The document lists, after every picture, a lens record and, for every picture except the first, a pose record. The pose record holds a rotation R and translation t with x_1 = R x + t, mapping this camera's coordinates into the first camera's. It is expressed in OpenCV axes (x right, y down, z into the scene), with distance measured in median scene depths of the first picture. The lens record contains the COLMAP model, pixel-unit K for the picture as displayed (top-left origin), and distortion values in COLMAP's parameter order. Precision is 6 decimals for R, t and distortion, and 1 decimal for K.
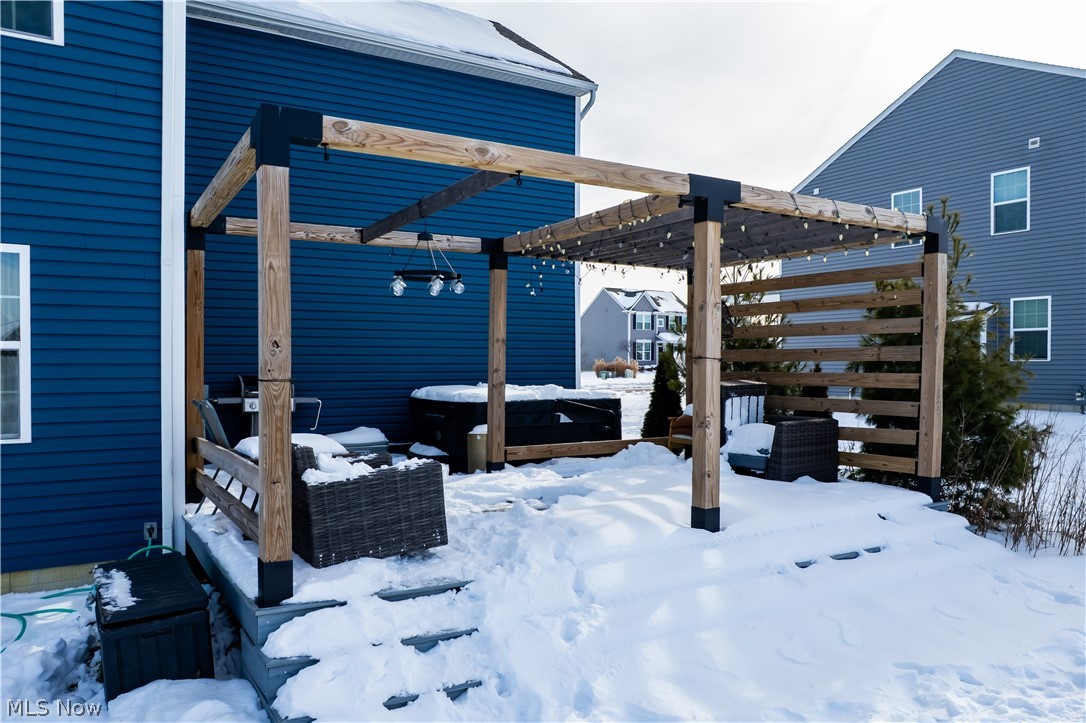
lens RADIAL K [[779.5, 0, 539.3], [0, 779.5, 375.8], [0, 0, 1]] dist [-0.036693, 0.003198]
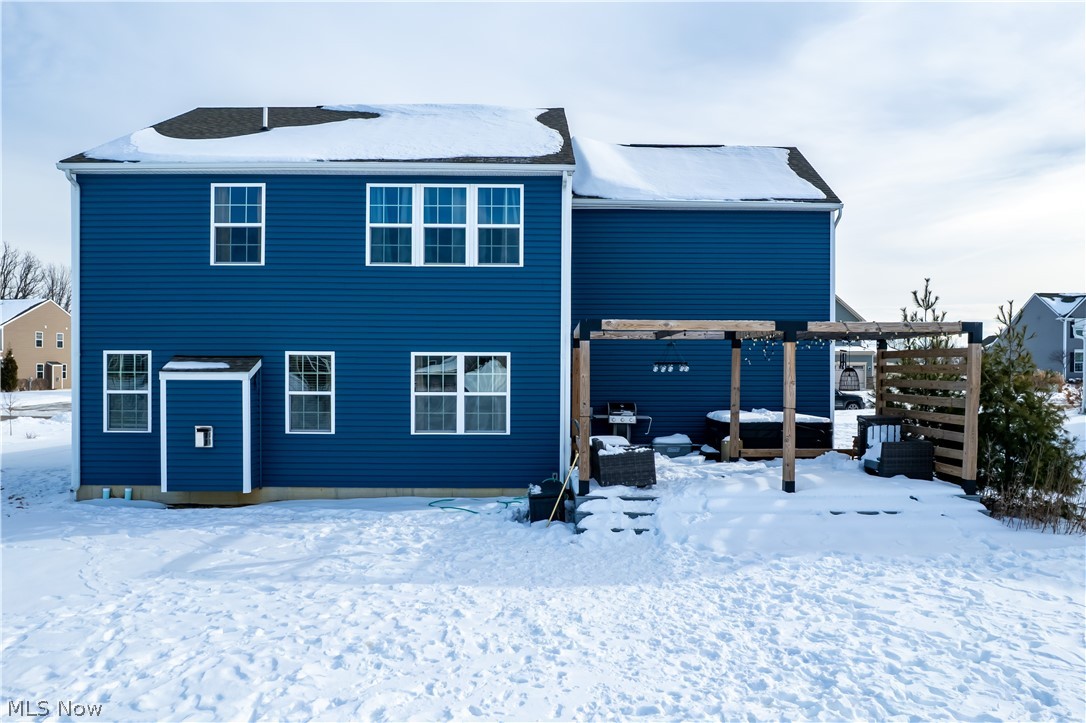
lens RADIAL K [[779.5, 0, 544.2], [0, 779.5, 365.6], [0, 0, 1]] dist [-0.036693, 0.003198]
pose [[0.856752, -0.000116, -0.515728, 0.589433], [-0.009390, 0.999831, -0.015825, -0.078143], [0.515642, 0.018401, 0.856606, -0.891108]]
